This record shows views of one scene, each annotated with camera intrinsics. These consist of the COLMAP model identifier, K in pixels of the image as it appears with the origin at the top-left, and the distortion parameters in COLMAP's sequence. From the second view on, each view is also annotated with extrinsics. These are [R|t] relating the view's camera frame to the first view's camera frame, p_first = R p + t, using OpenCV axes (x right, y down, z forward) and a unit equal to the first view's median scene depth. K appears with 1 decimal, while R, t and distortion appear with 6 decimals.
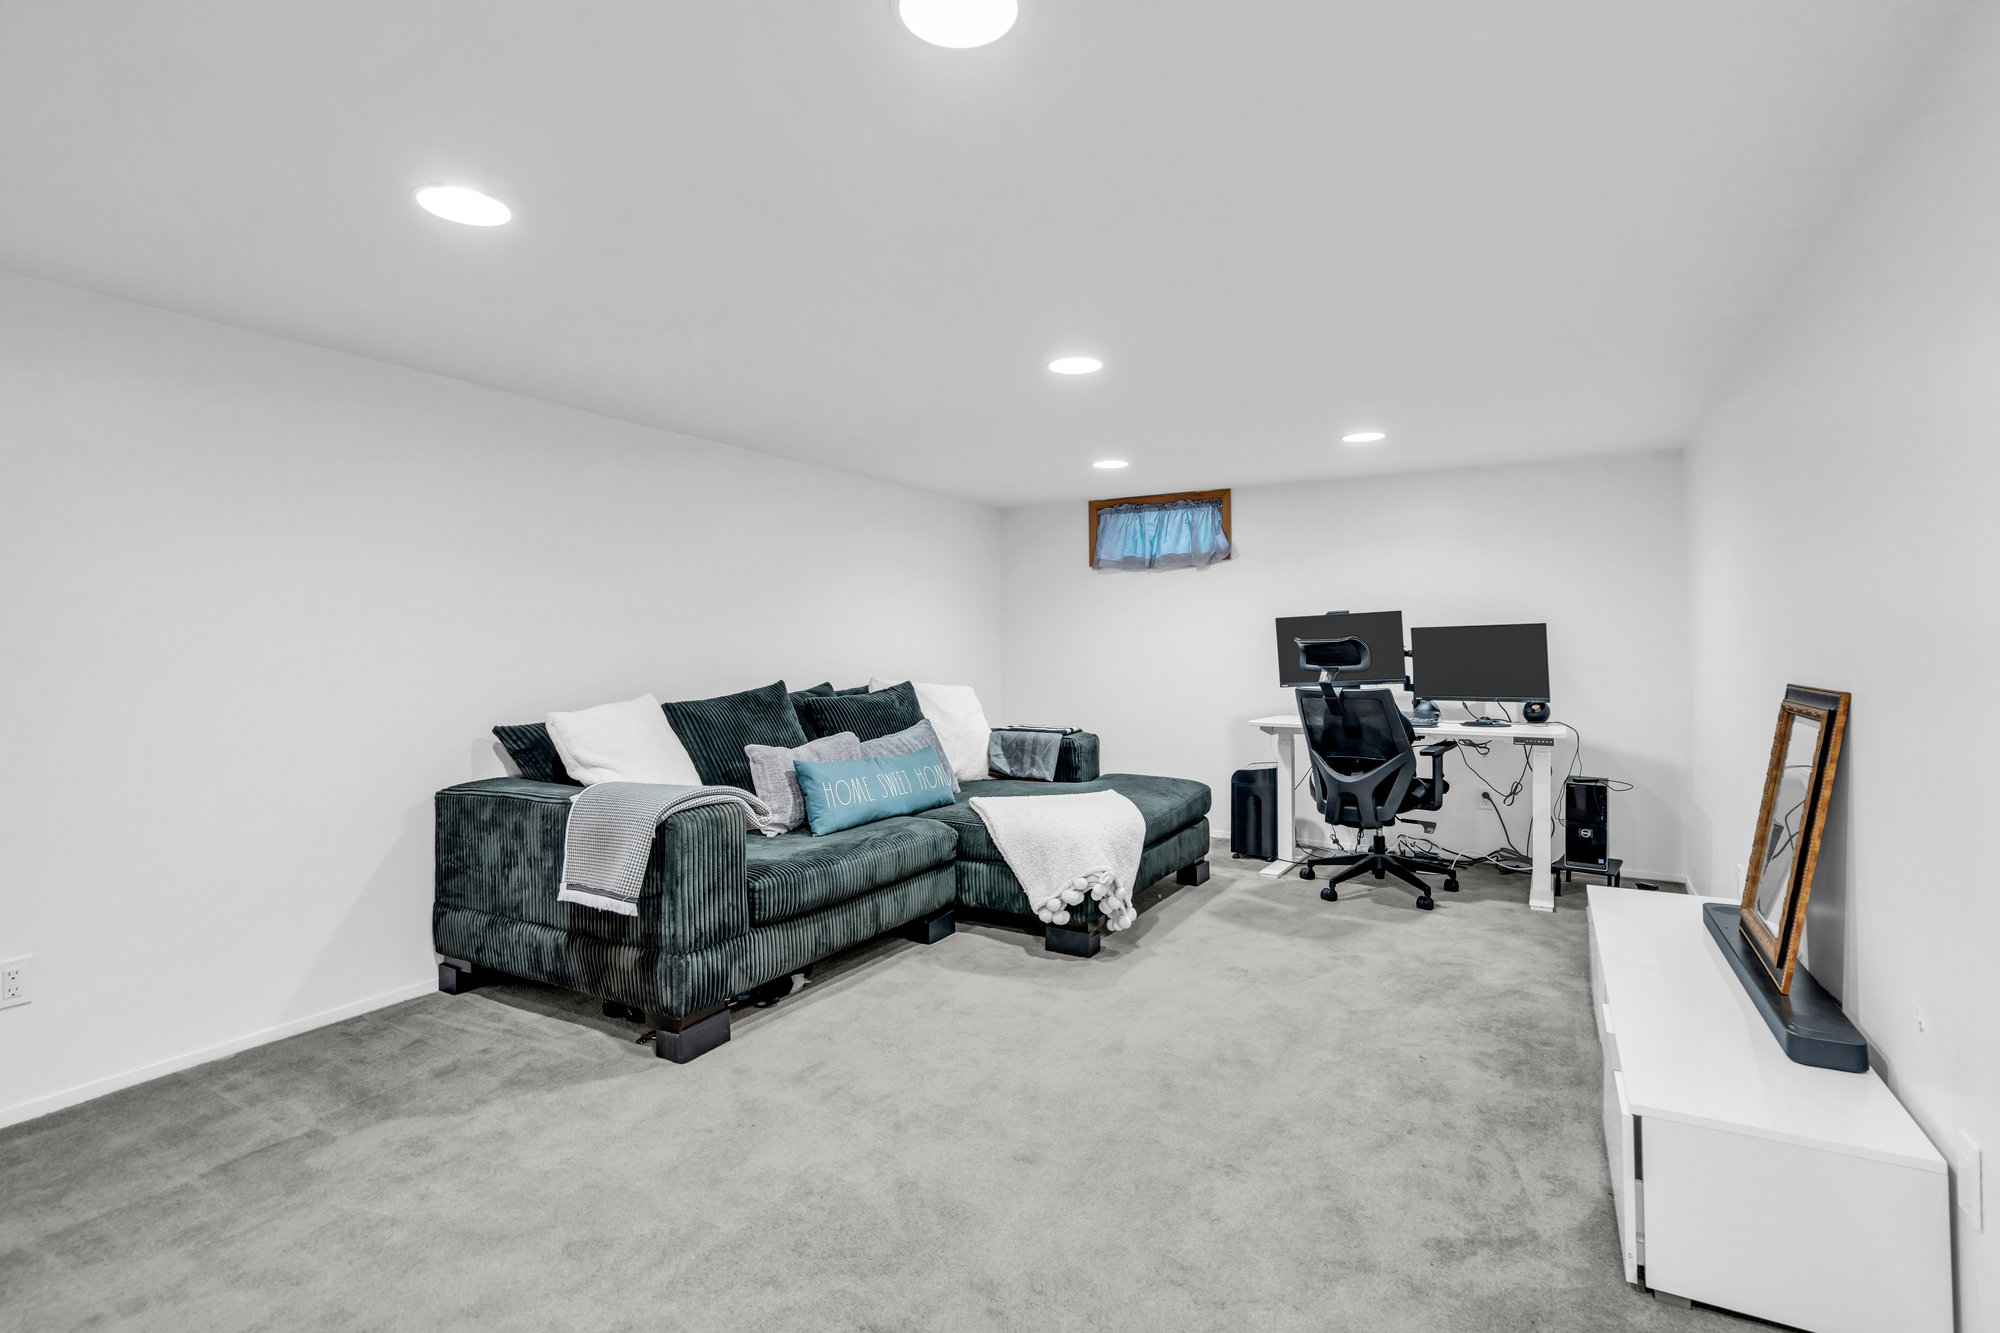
lens RADIAL K [[940.1, 0, 1003.4], [0, 940.1, 660.4], [0, 0, 1]] dist [0.000727, 0.000238]
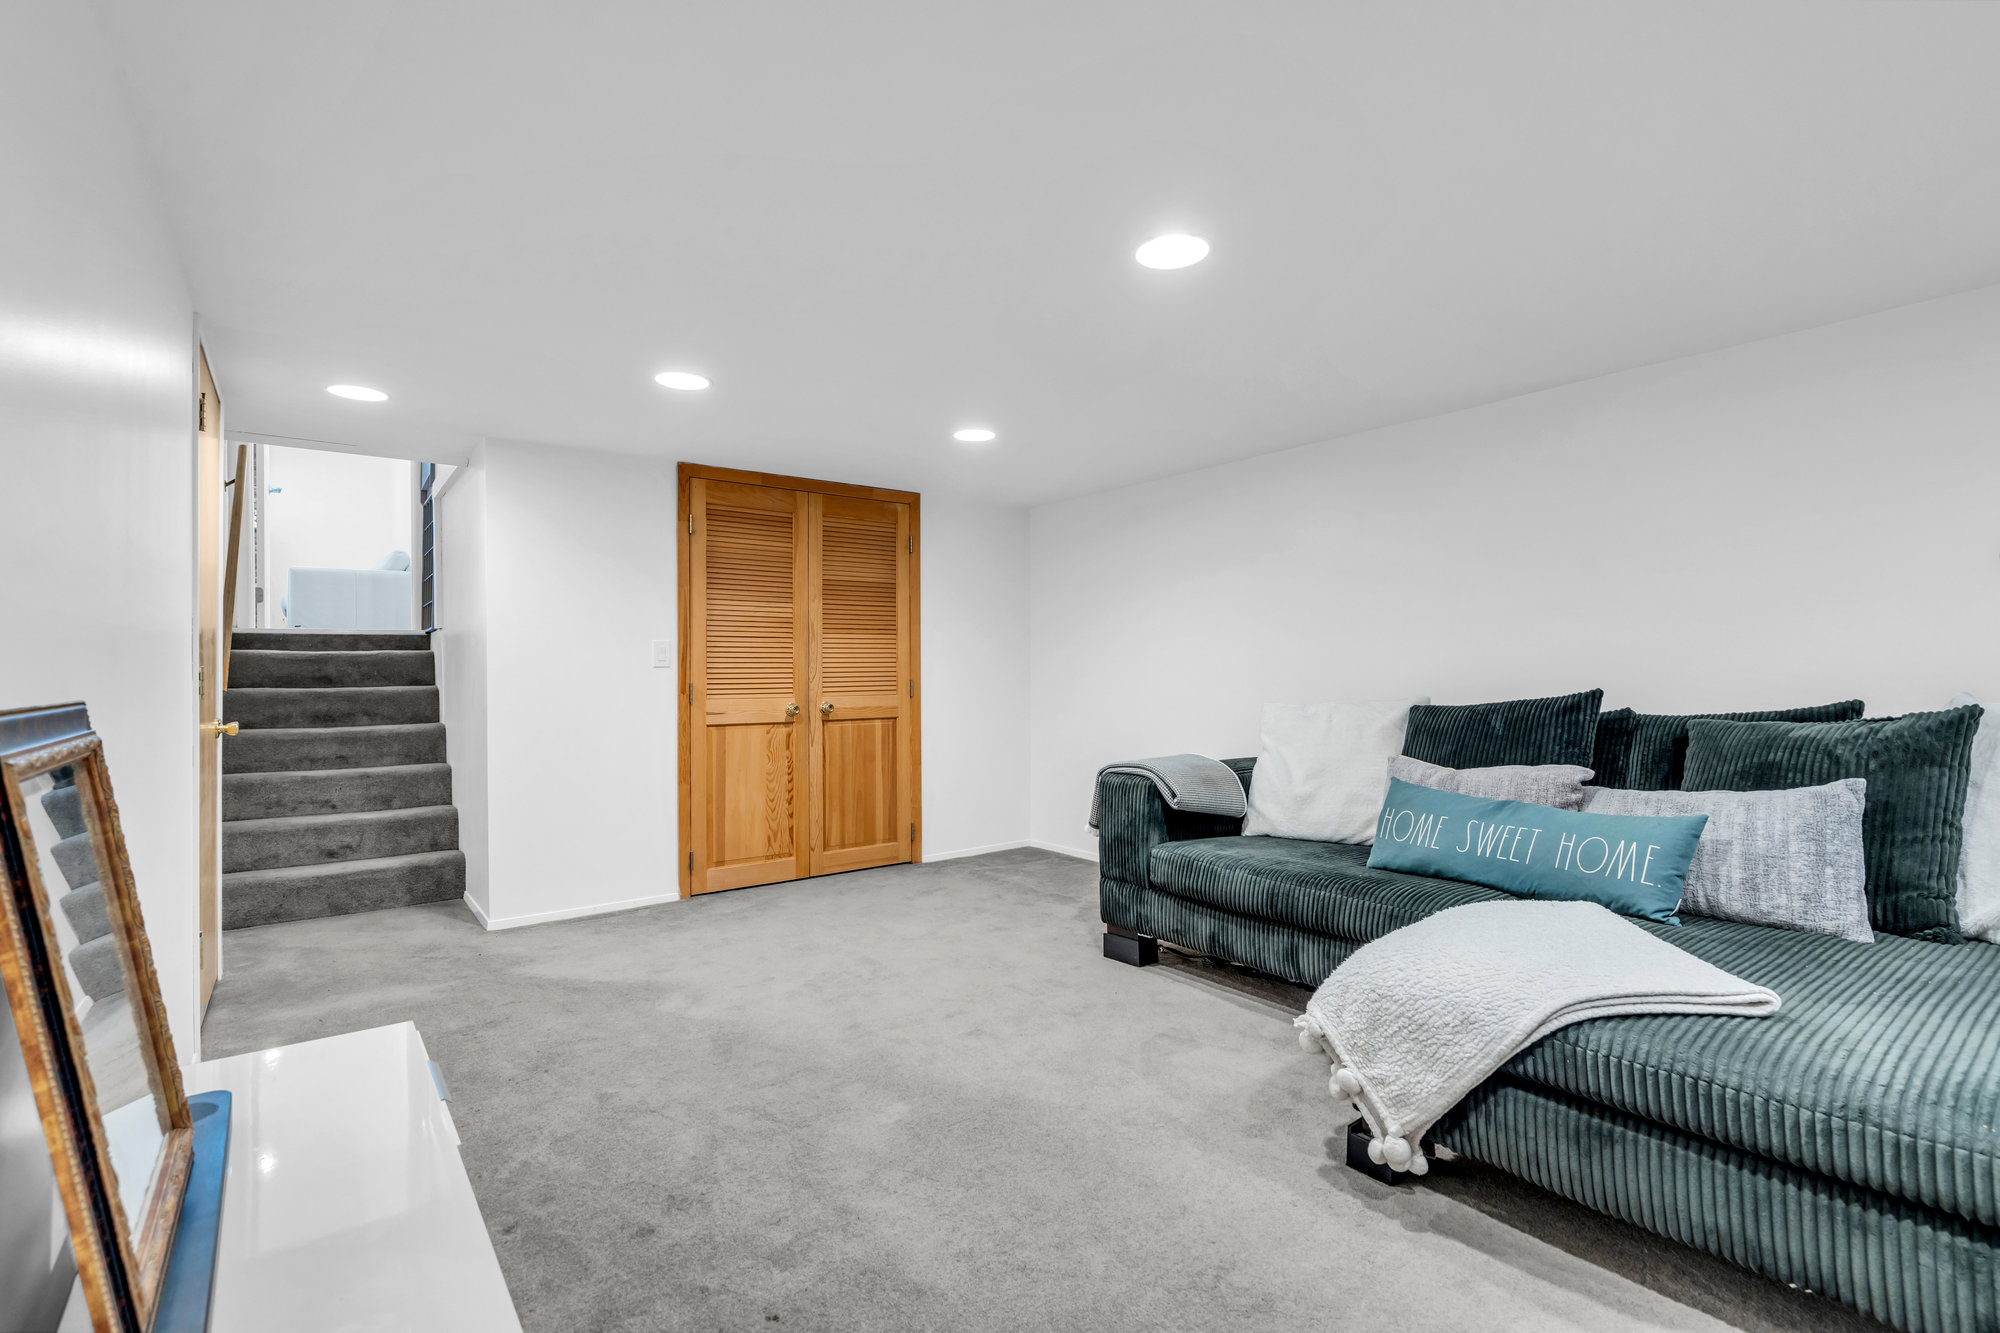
lens RADIAL K [[940.1, 0, 1003.4], [0, 940.1, 660.4], [0, 0, 1]] dist [0.000727, 0.000238]
pose [[-0.391507, 0.005975, -0.920156, 0.790339], [0.009720, 0.999950, 0.002358, -0.007172], [0.920124, -0.008021, -0.391545, 1.134593]]
